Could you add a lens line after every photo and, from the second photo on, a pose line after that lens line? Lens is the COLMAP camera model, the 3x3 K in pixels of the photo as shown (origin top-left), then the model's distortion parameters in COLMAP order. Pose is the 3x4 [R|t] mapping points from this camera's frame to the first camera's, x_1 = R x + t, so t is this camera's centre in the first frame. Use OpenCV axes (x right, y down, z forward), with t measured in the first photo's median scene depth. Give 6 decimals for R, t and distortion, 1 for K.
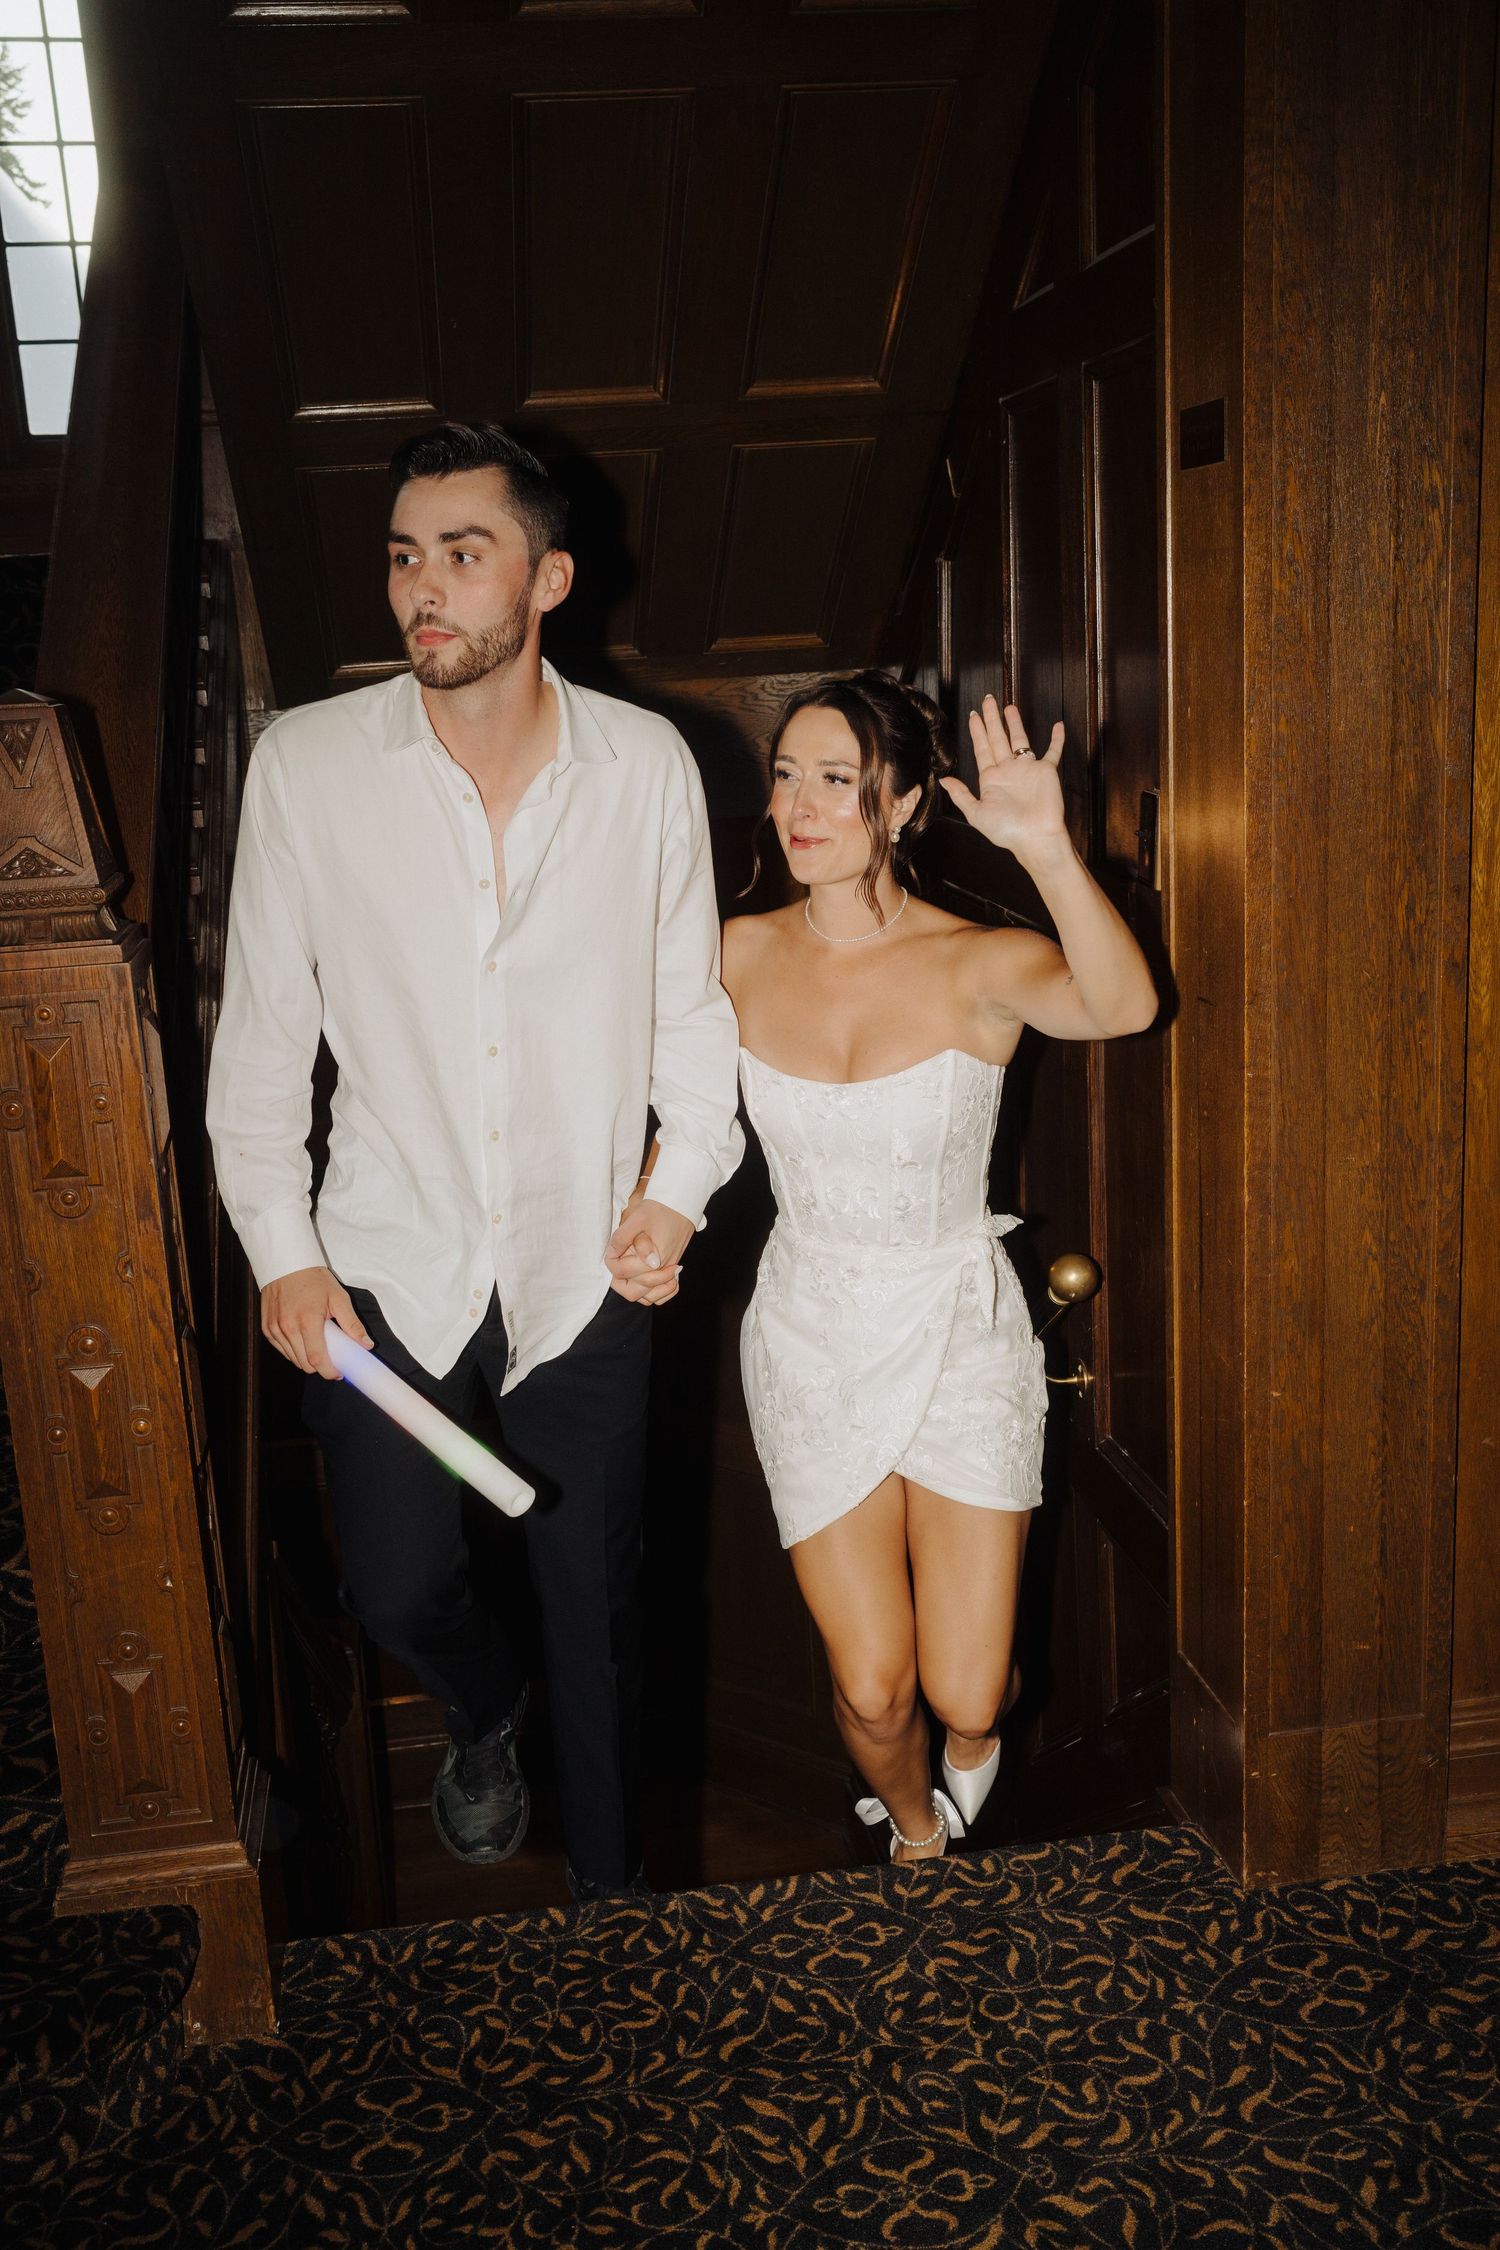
lens RADIAL K [[2170.8, 0, 750.0], [0, 2170.8, 1125.0], [0, 0, 1]] dist [-0.048611, 0.162404]
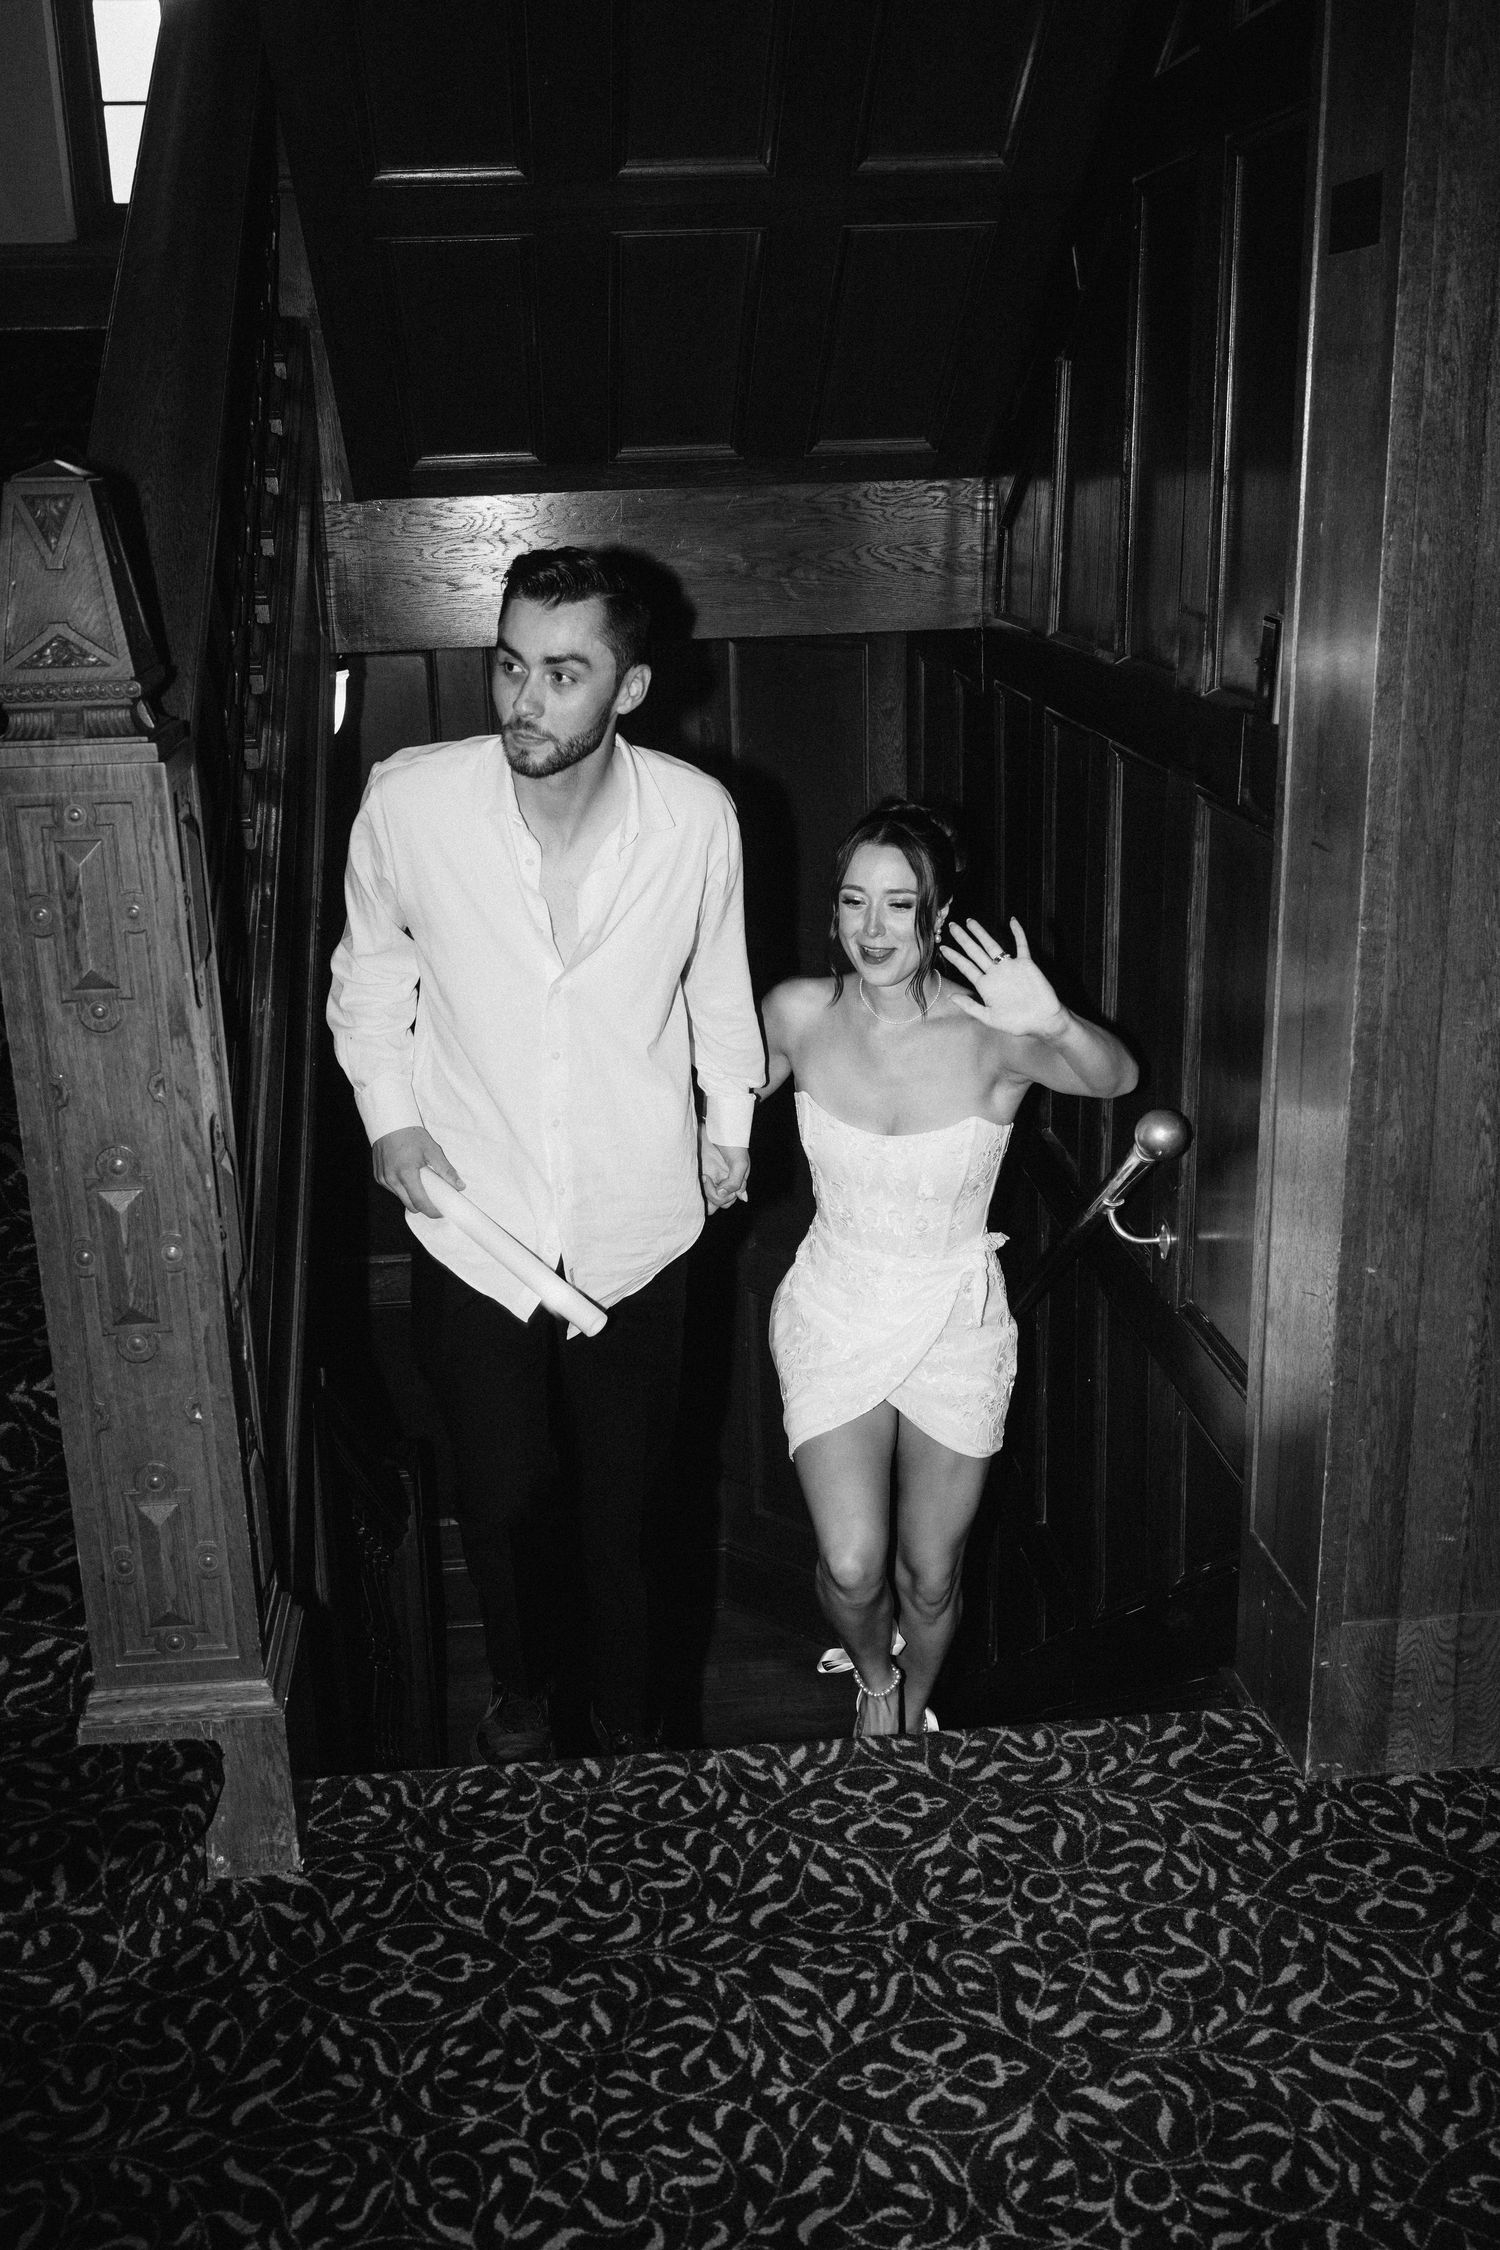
lens RADIAL K [[2174.7, 0, 750.0], [0, 2174.7, 1125.0], [0, 0, 1]] dist [-0.000452, 0.010355]
pose [[0.998284, 0.042442, -0.040344, 0.010036], [-0.039116, 0.996032, 0.079933, -0.003596], [0.043577, -0.078217, 0.995983, 0.057270]]
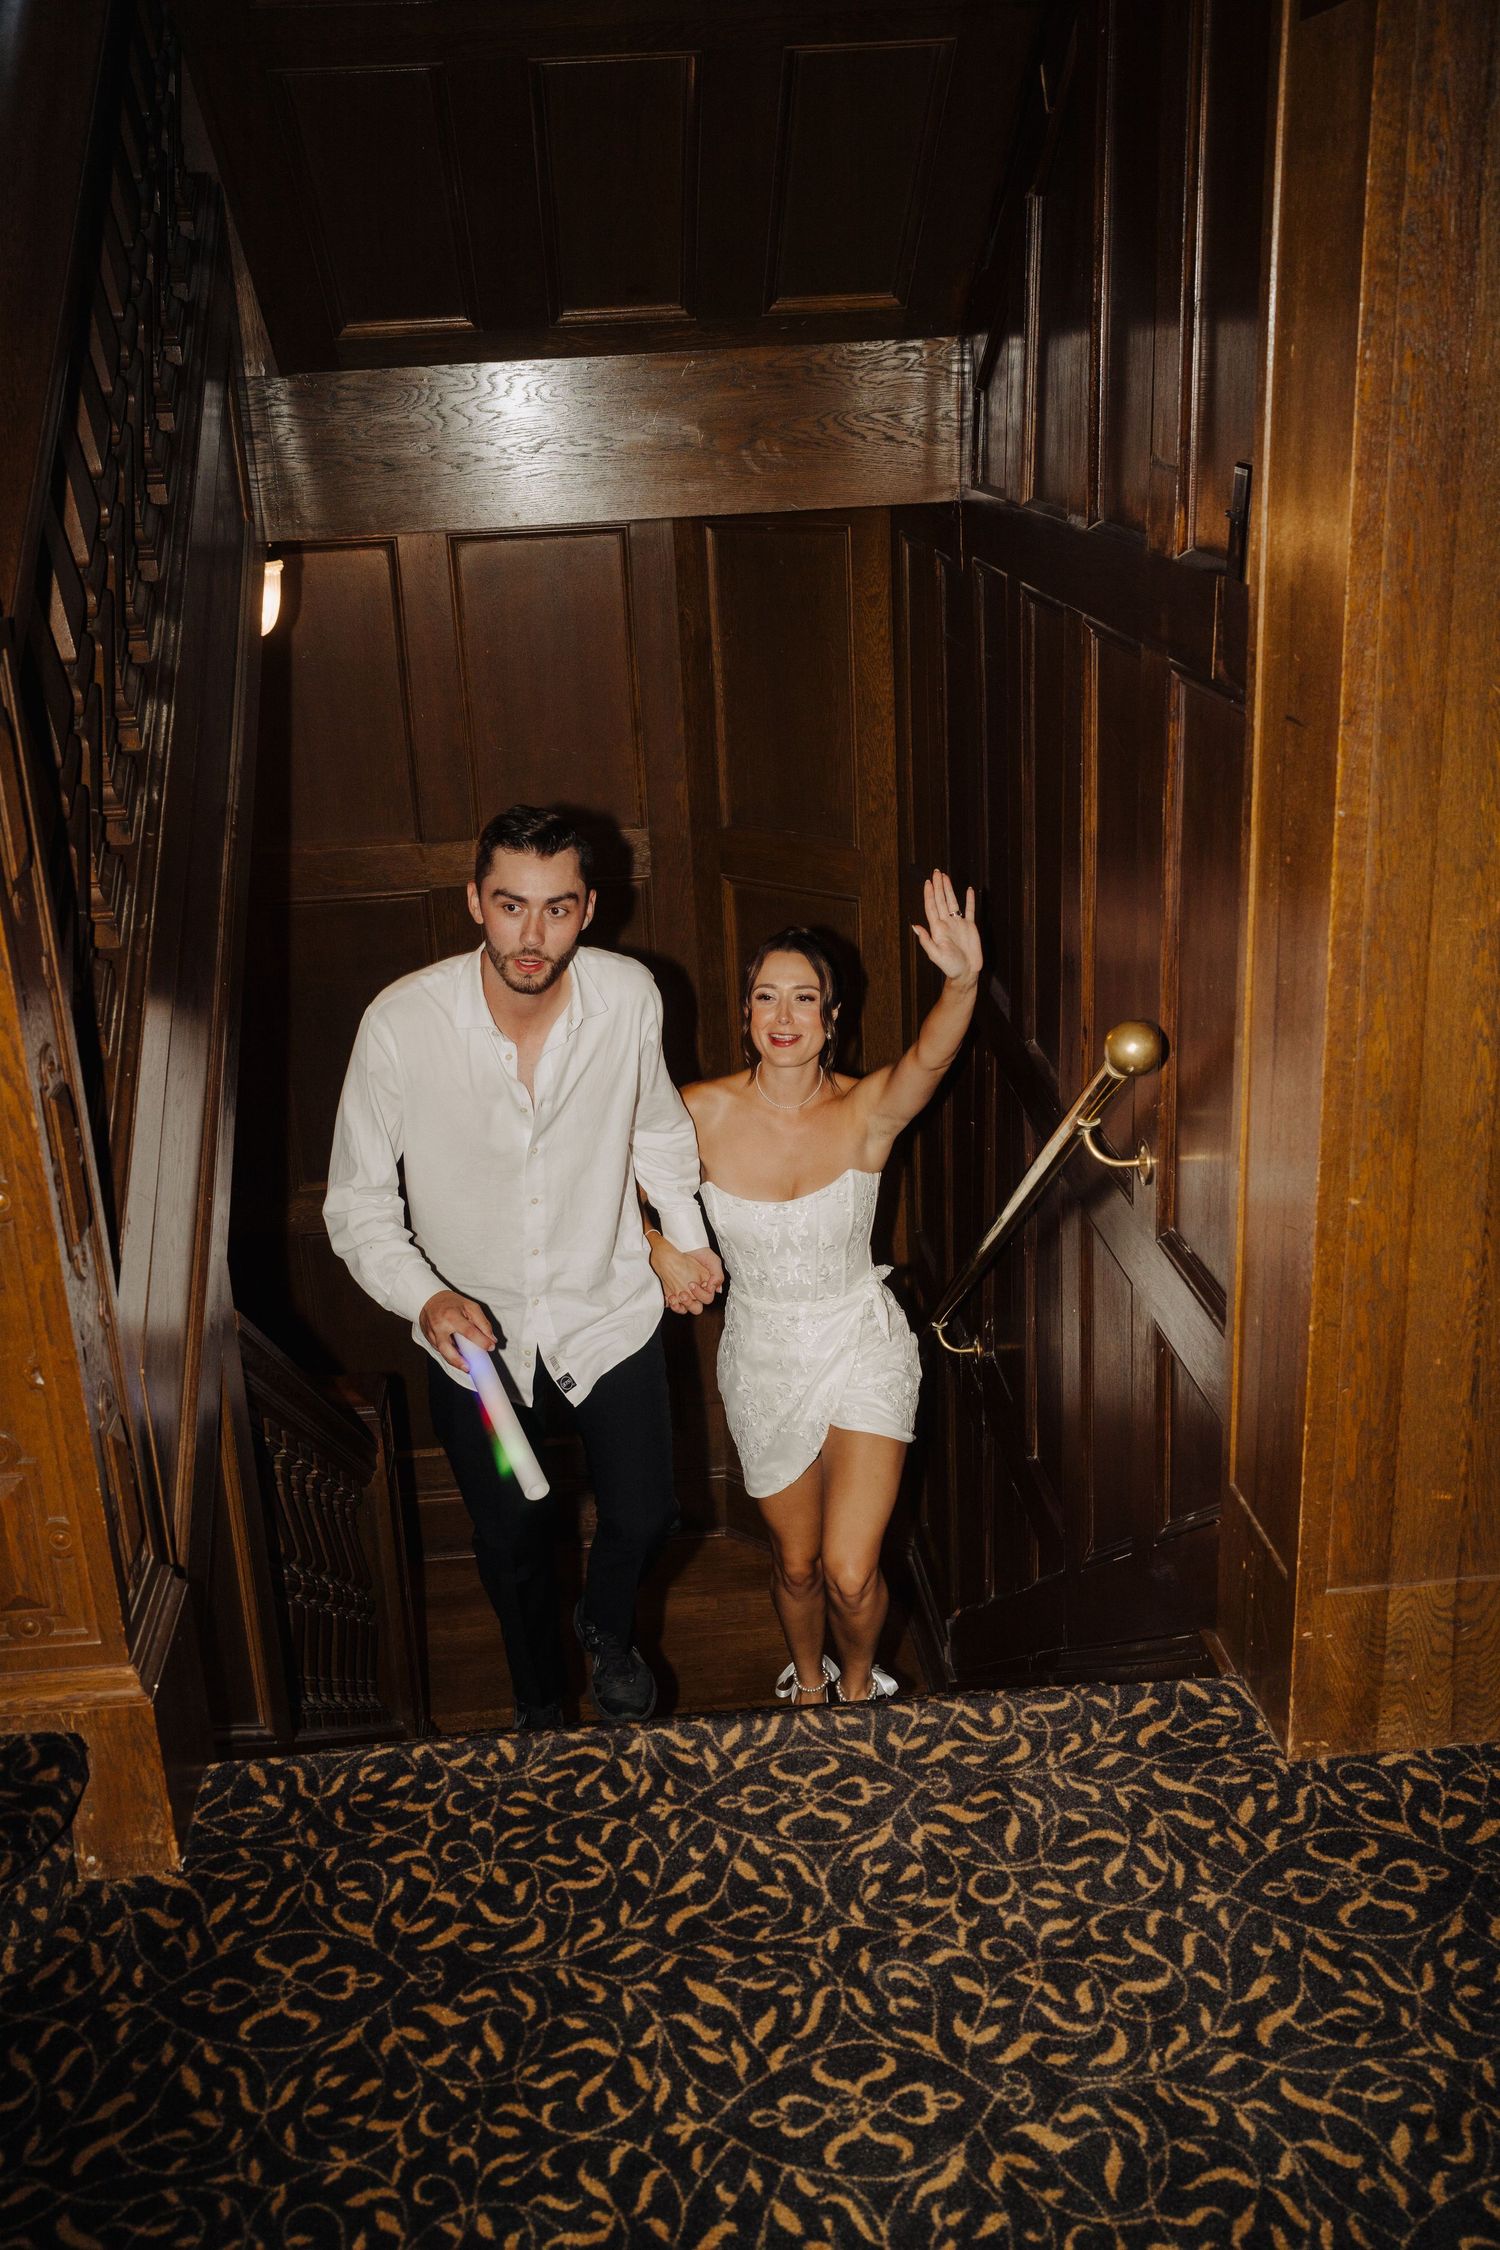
lens RADIAL K [[2170.8, 0, 750.0], [0, 2170.8, 1125.0], [0, 0, 1]] dist [-0.048611, 0.162404]
pose [[0.997819, 0.030664, -0.058452, 0.061737], [-0.023305, 0.992175, 0.122659, -0.001633], [0.061756, -0.121029, 0.990726, 0.173184]]
